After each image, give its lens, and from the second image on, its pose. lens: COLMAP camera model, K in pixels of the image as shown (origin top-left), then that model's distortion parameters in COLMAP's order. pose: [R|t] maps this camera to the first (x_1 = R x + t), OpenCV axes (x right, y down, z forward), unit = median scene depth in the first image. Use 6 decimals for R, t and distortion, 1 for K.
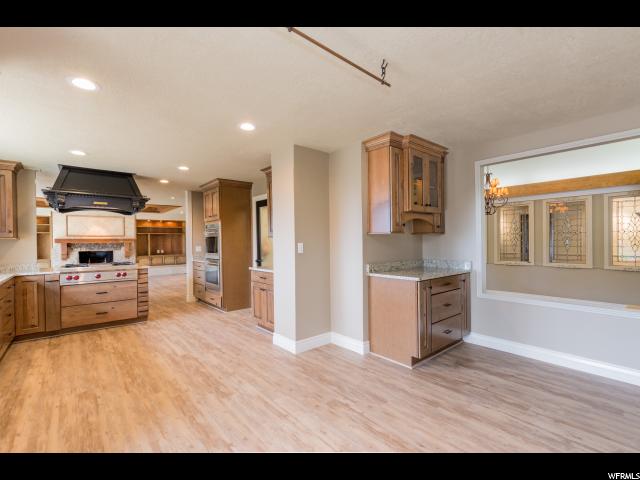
lens RADIAL K [[288.6, 0, 317.7], [0, 288.6, 242.7], [0, 0, 1]] dist [0.002699, -0.002826]
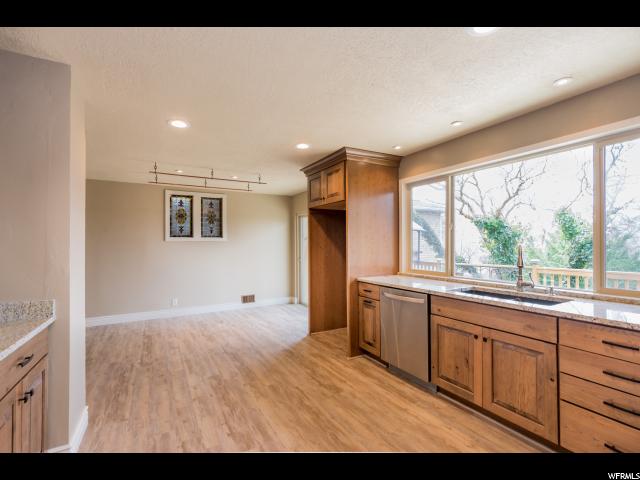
lens RADIAL K [[288.6, 0, 320.0], [0, 288.6, 240.5], [0, 0, 1]] dist [0.002699, -0.002826]
pose [[-0.984053, 0.019177, 0.176838, -0.923060], [0.018725, 0.999816, -0.004224, -0.017264], [-0.176886, -0.000845, -0.984231, 2.001558]]
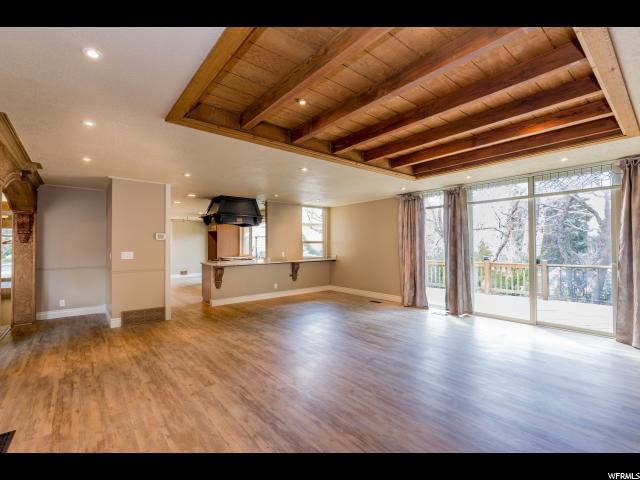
lens RADIAL K [[288.6, 0, 326.5], [0, 288.6, 244.9], [0, 0, 1]] dist [0.002699, -0.002826]
pose [[-0.999812, 0.018843, -0.004674, -1.725425], [0.018814, 0.999804, 0.006204, -0.006023], [0.004790, 0.006115, -0.999970, 3.529454]]
